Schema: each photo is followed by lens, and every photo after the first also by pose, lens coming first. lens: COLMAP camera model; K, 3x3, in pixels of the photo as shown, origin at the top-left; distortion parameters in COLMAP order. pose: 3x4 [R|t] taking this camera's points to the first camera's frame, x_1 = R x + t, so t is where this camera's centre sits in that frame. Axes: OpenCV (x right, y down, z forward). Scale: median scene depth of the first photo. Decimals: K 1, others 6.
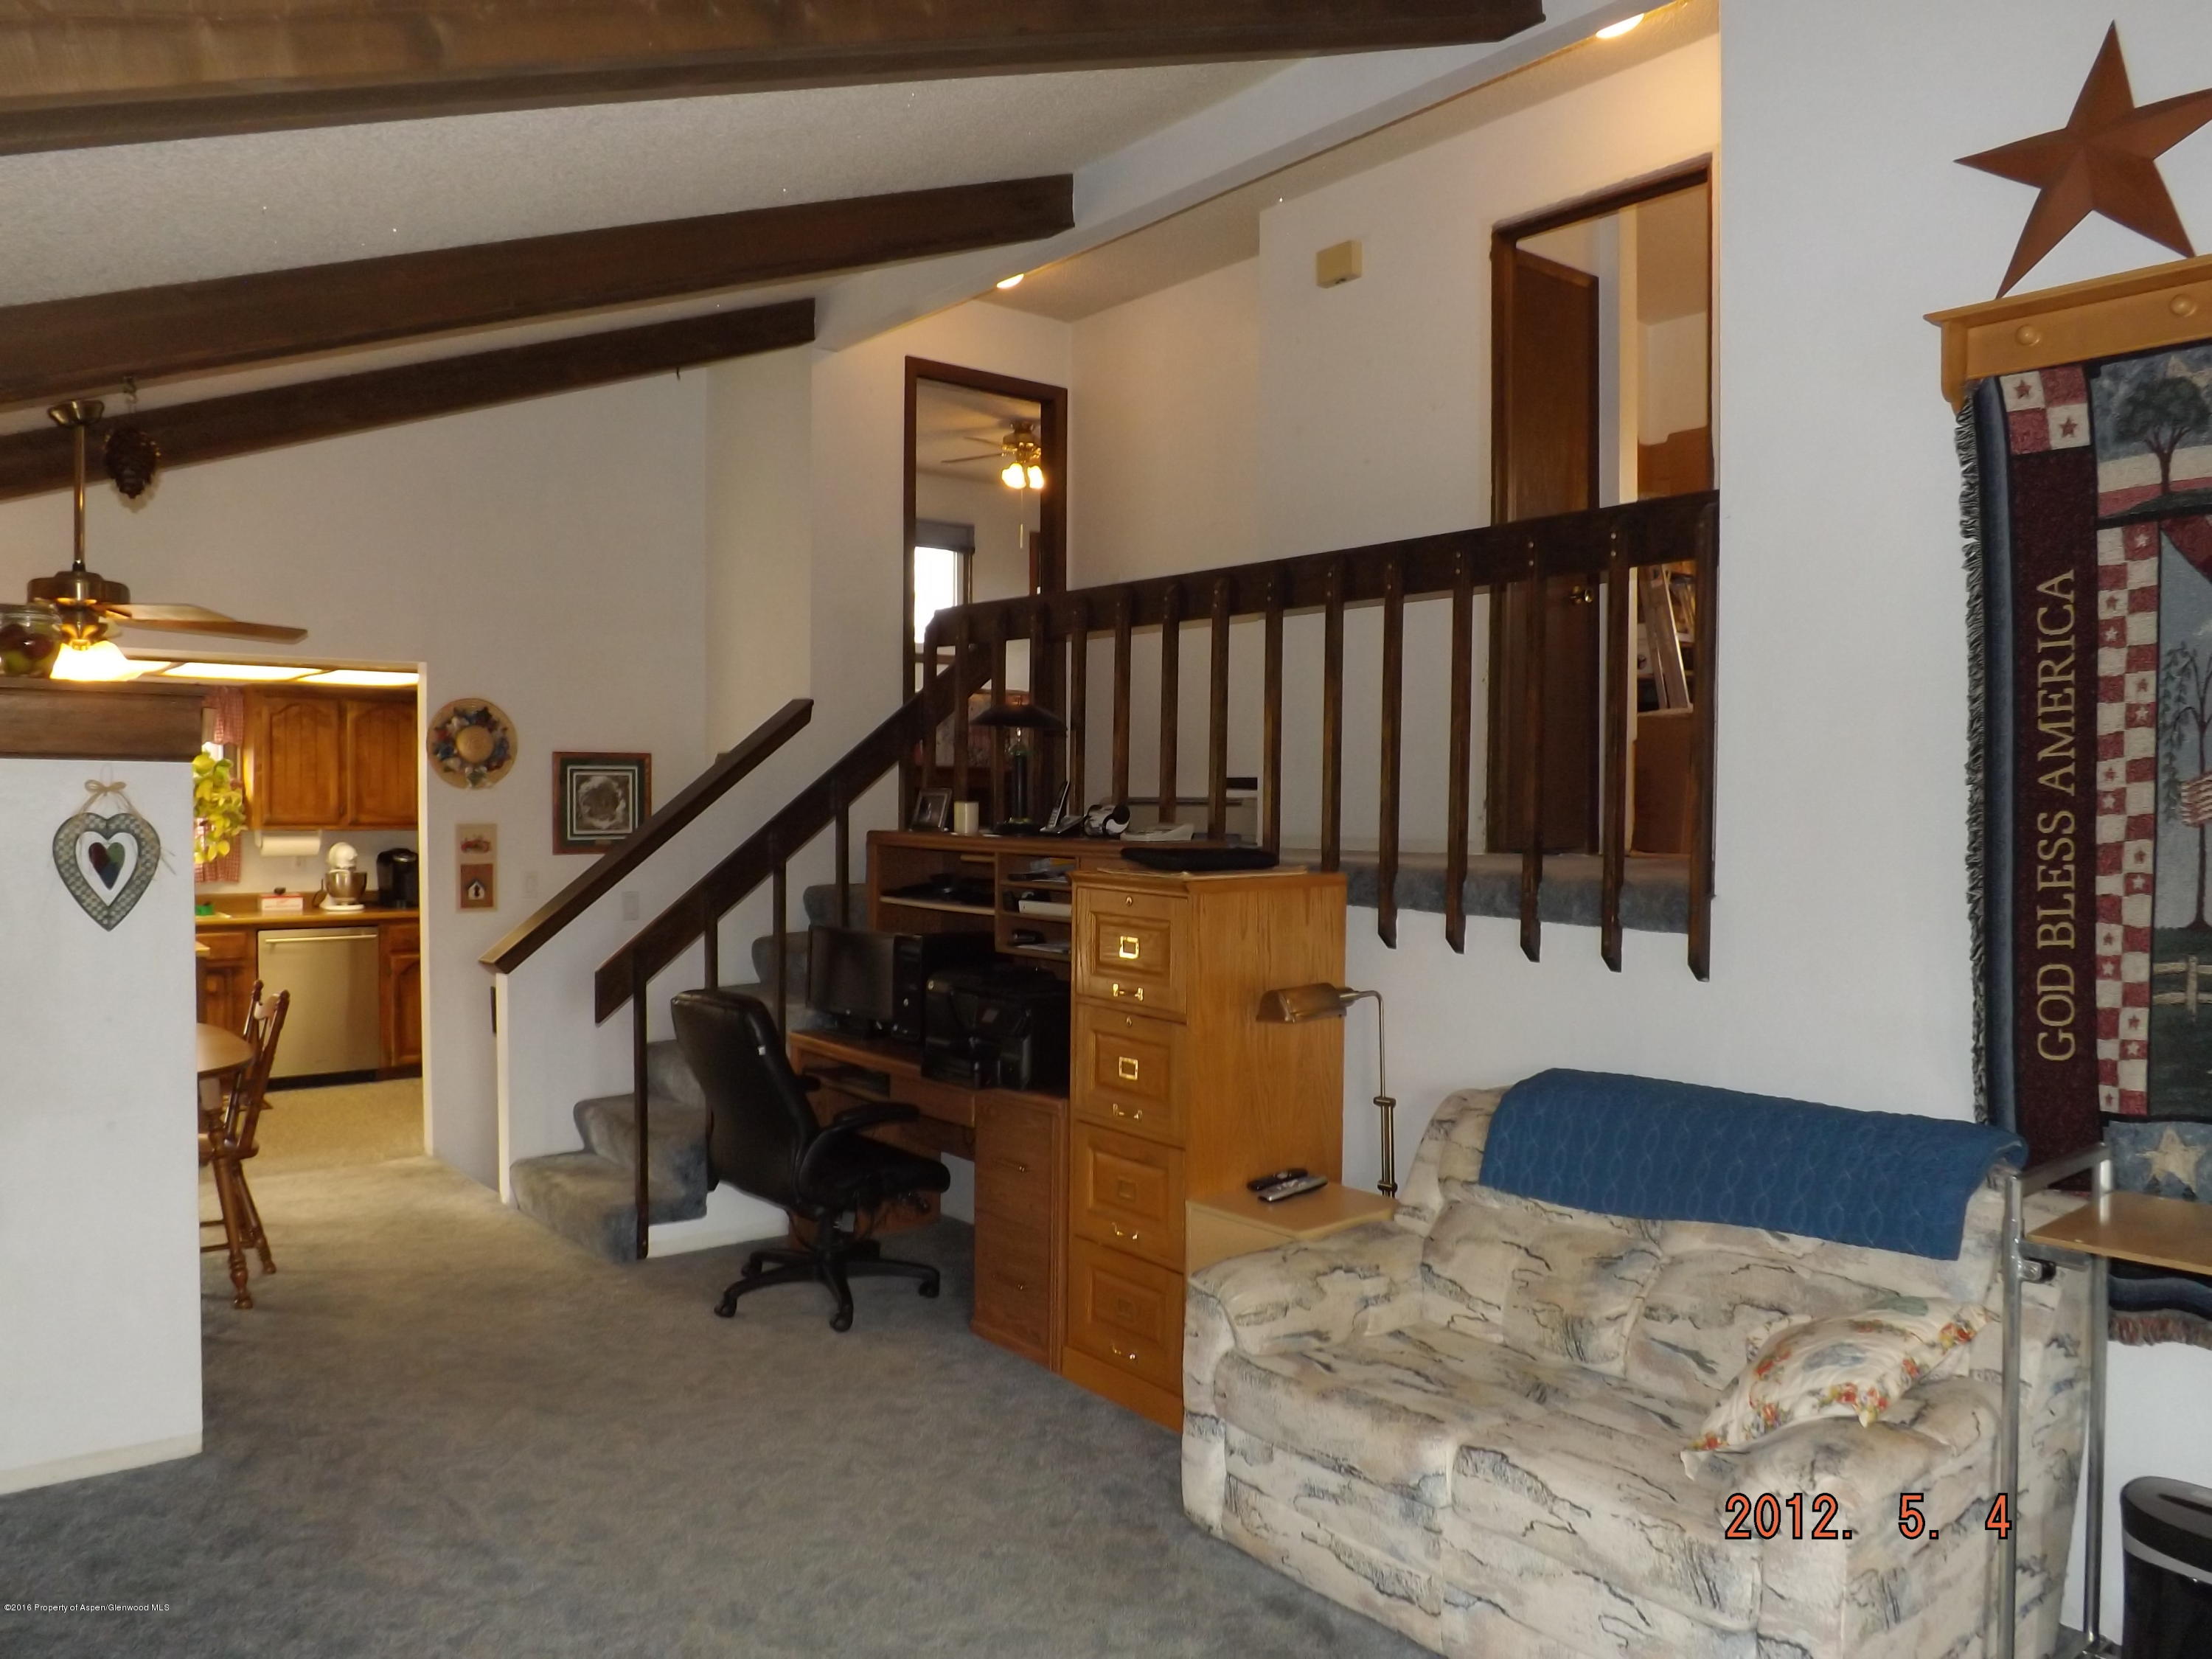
lens RADIAL K [[1611.9, 0, 1105.3], [0, 1611.9, 836.5], [0, 0, 1]] dist [-0.052571, 0.016079]
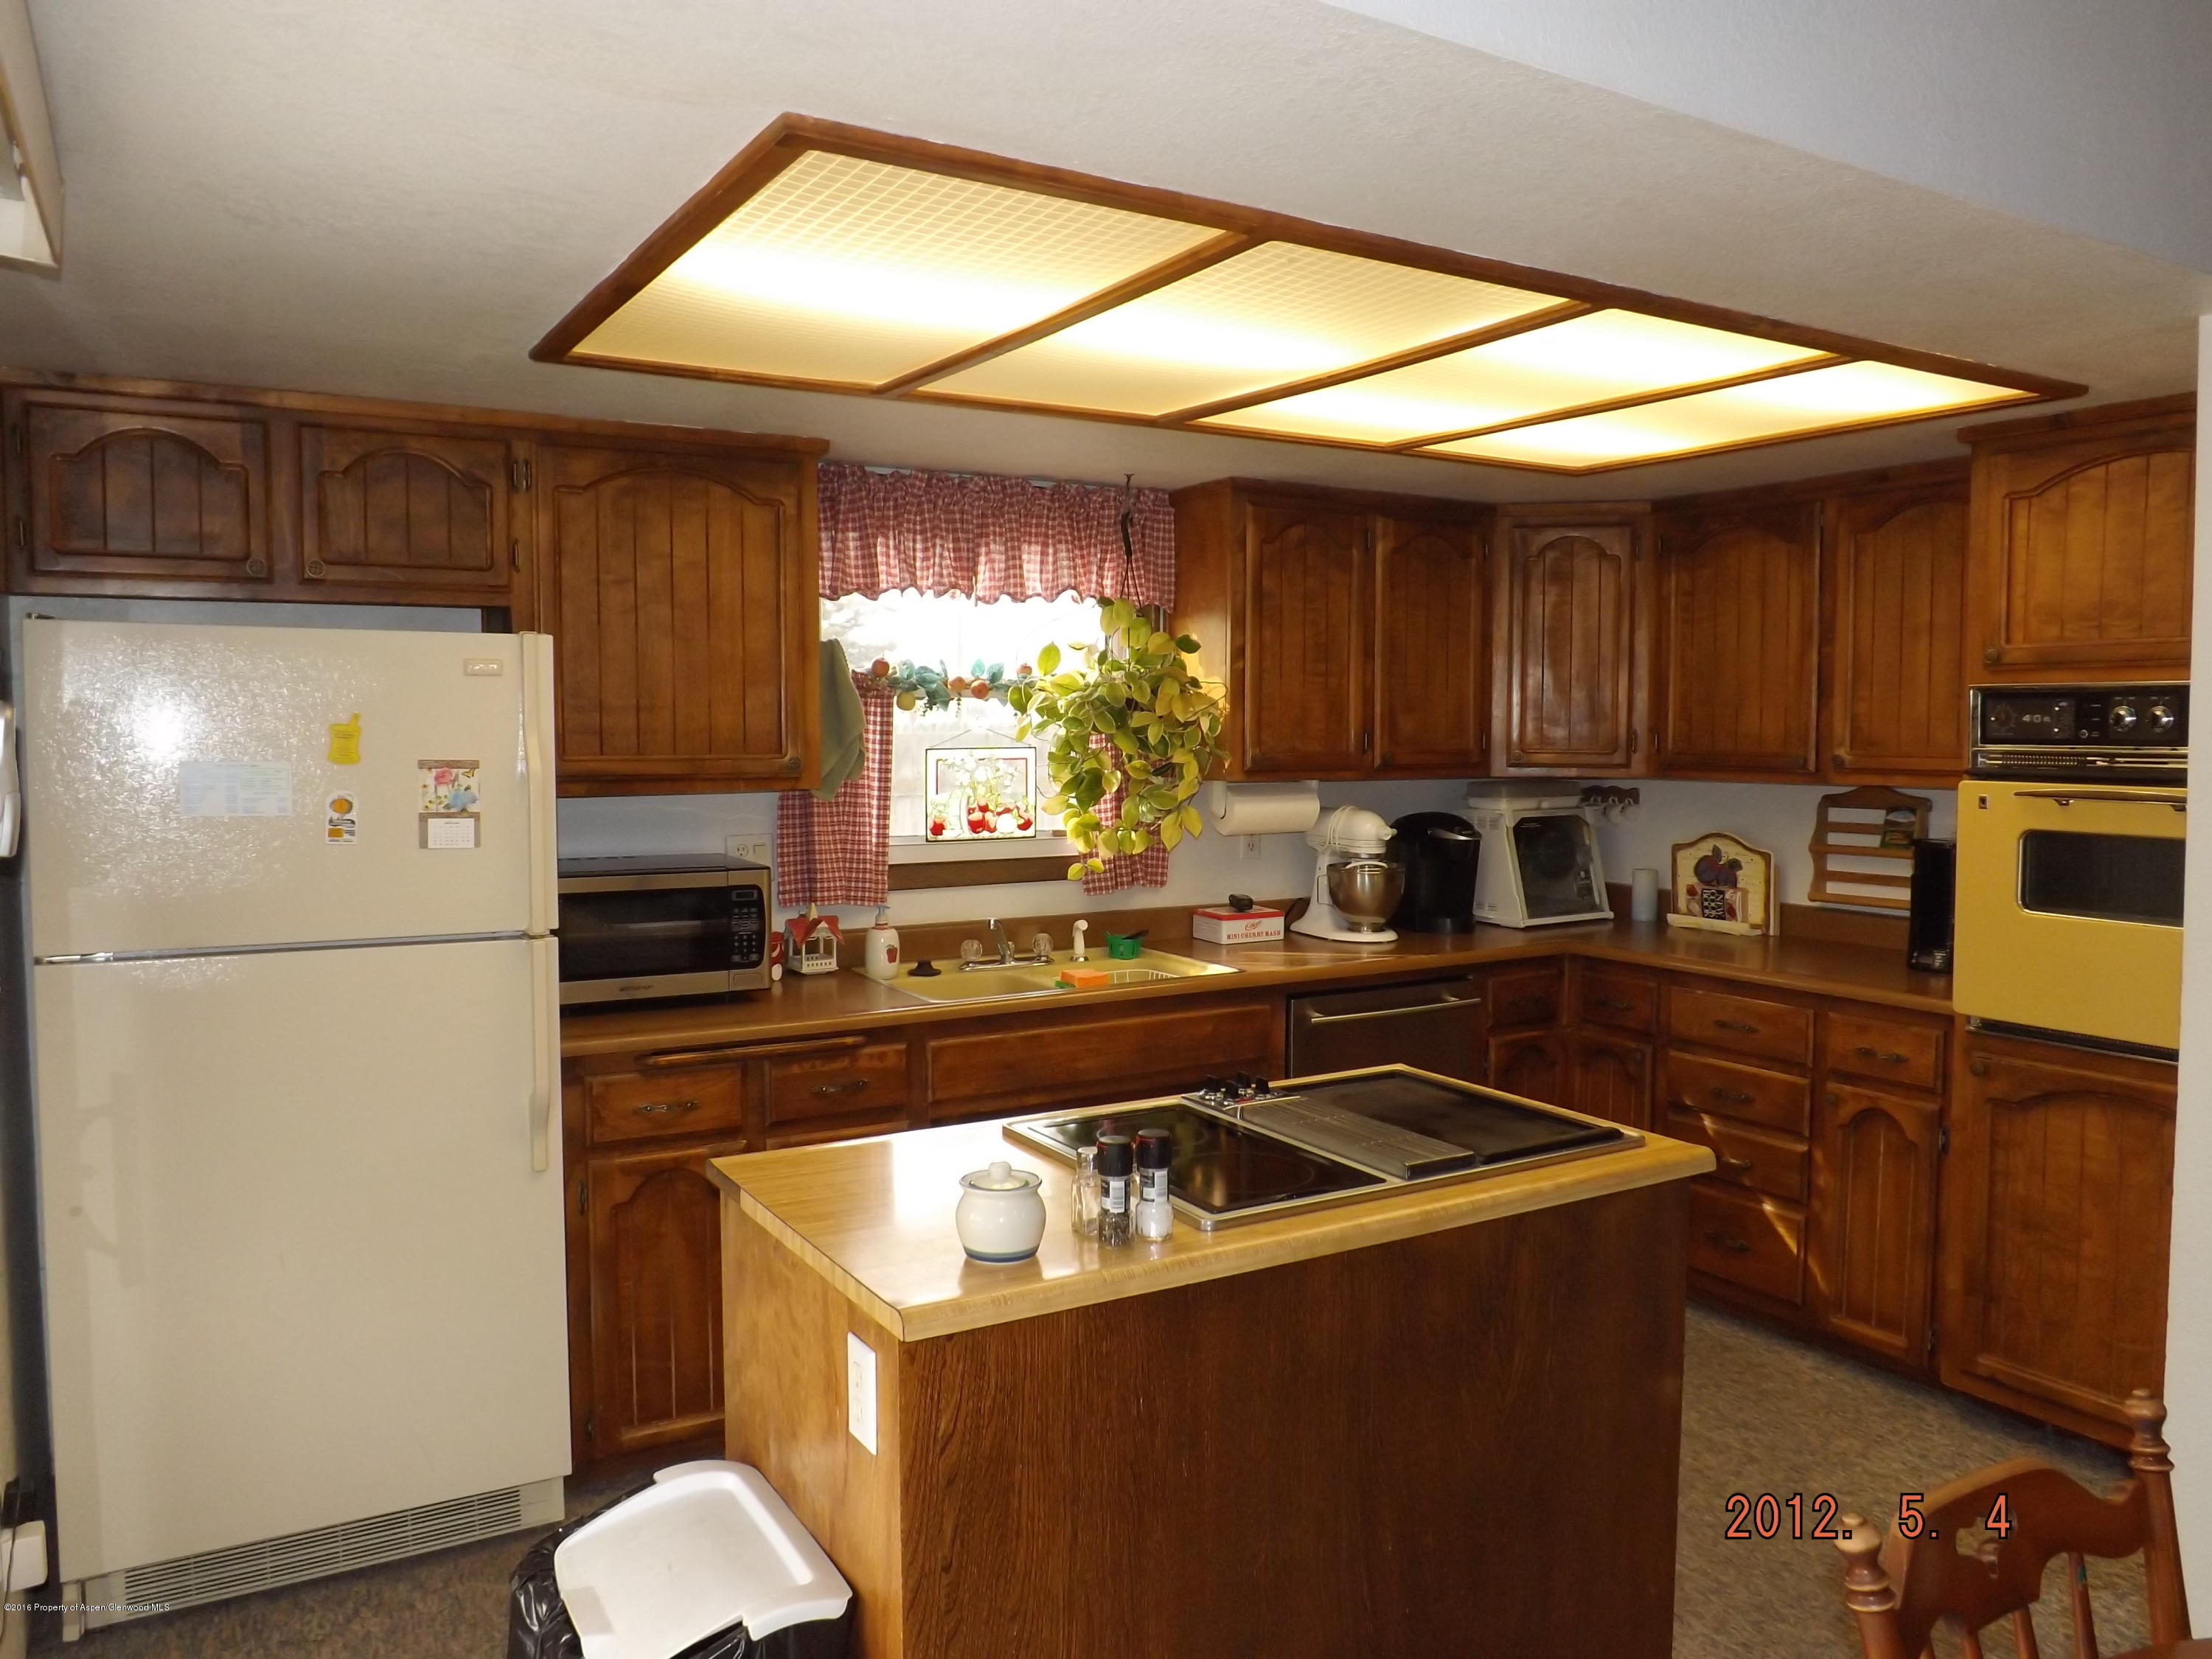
lens RADIAL K [[1611.9, 0, 1131.6], [0, 1611.9, 833.9], [0, 0, 1]] dist [-0.052571, 0.016079]
pose [[0.989994, 0.002312, -0.141092, -0.607162], [0.003550, 0.999141, 0.041280, -0.010220], [0.141066, -0.041368, 0.989136, 0.625084]]
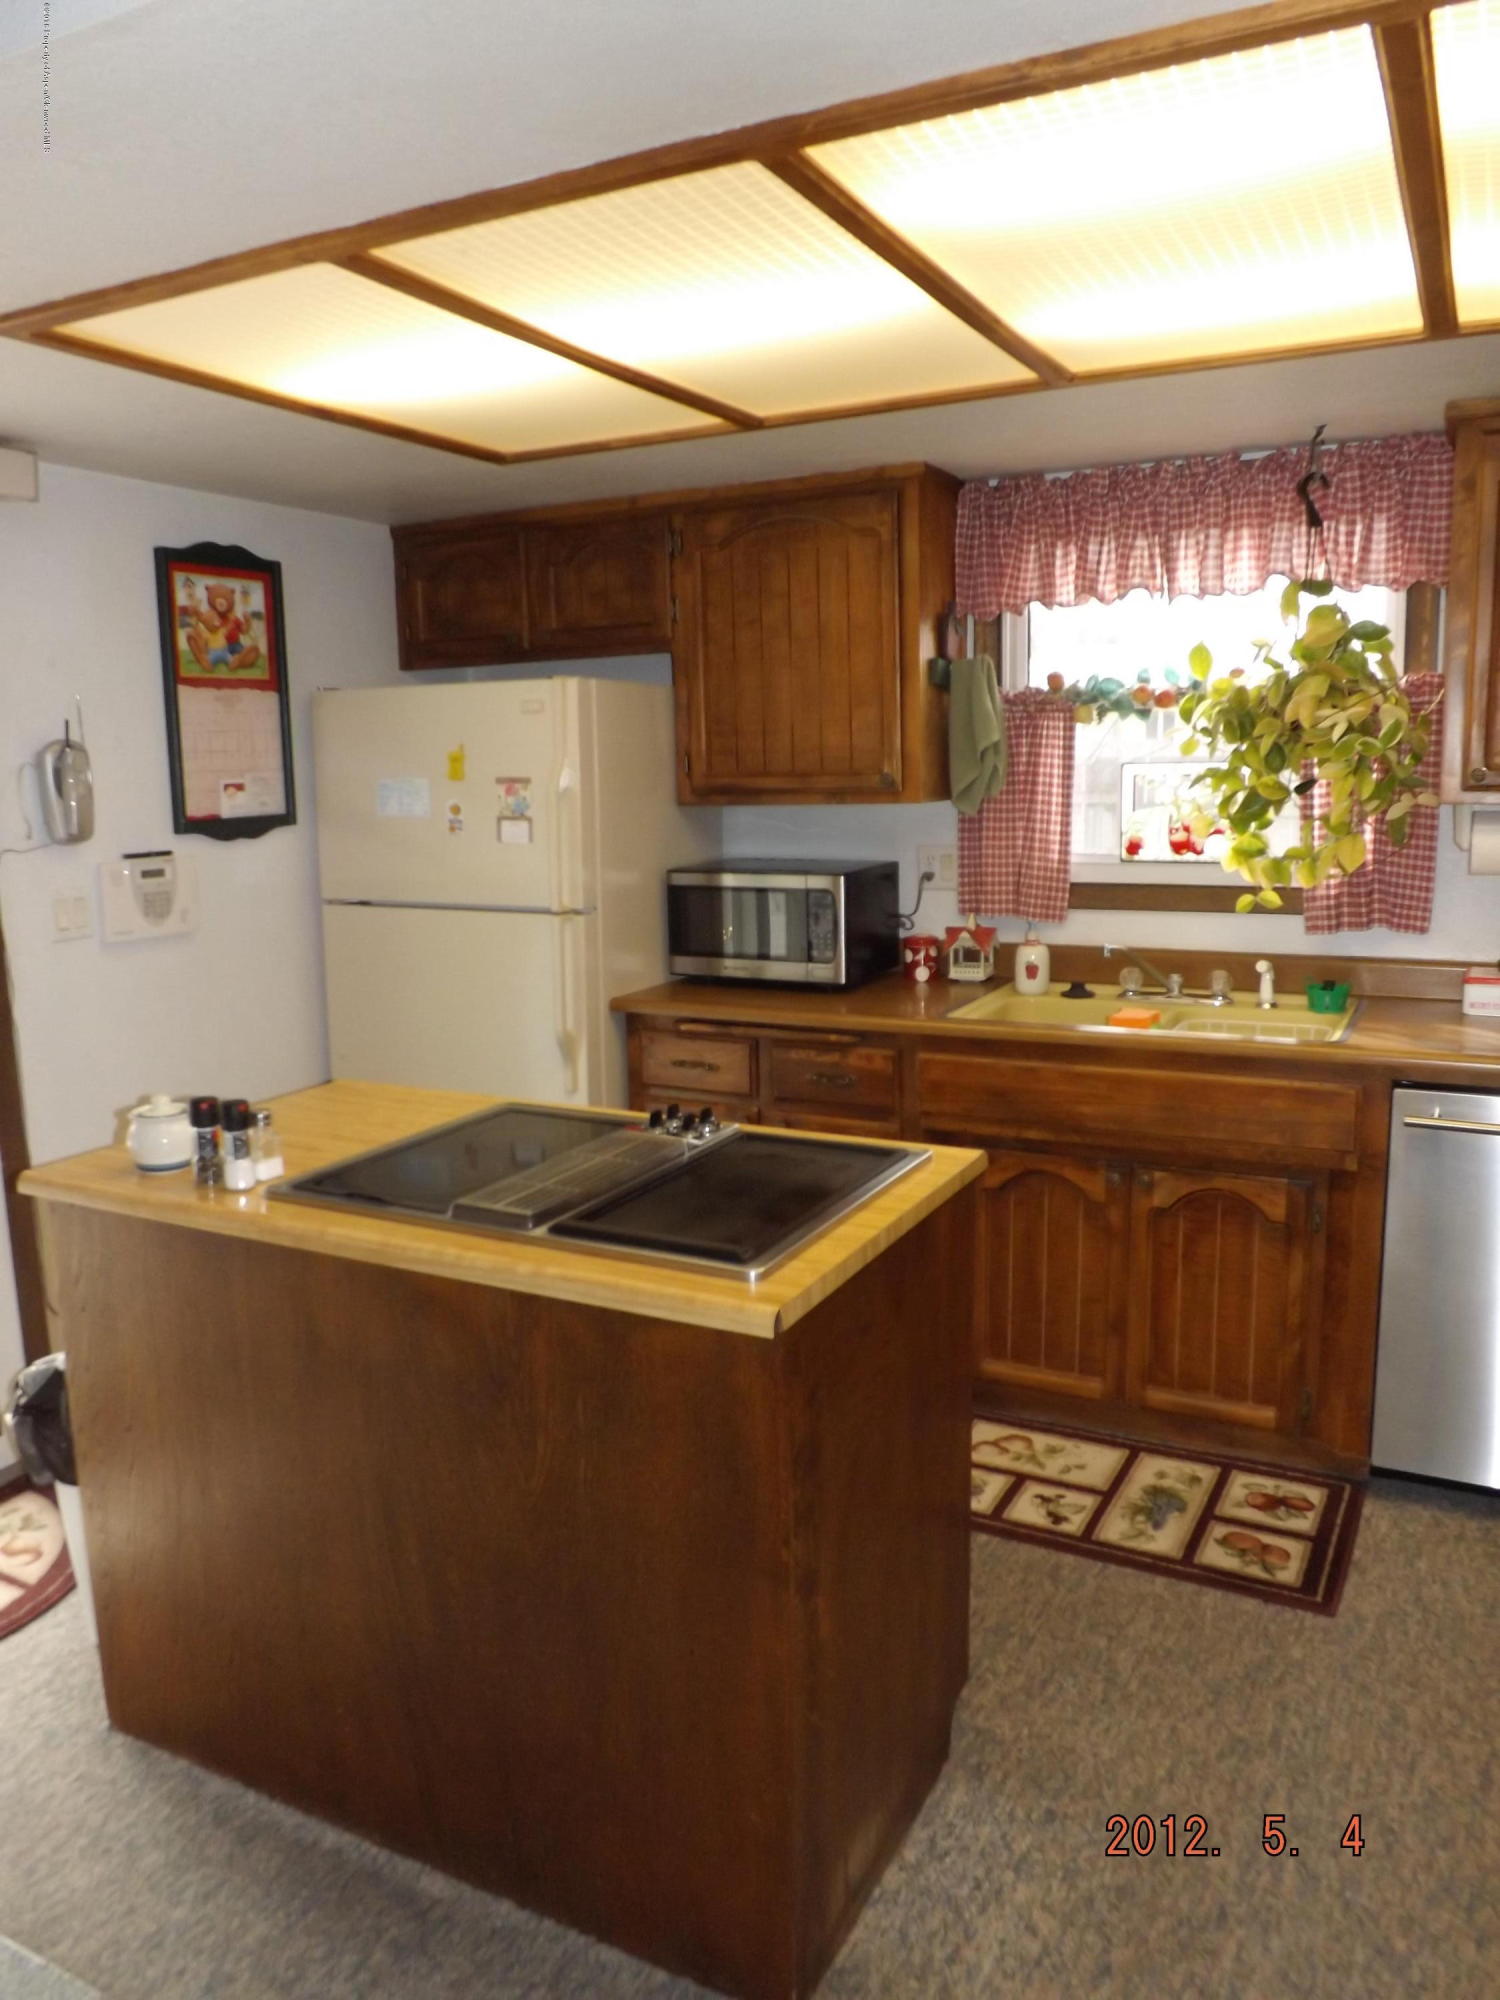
lens RADIAL K [[1457.4, 0, 721.2], [0, 1457.4, 995.3], [0, 0, 1]] dist [-0.052571, 0.016079]
pose [[0.389408, 0.133173, -0.911387, -0.346846], [0.002187, 0.989356, 0.145500, -0.011275], [0.921063, -0.058652, 0.384972, 0.869813]]
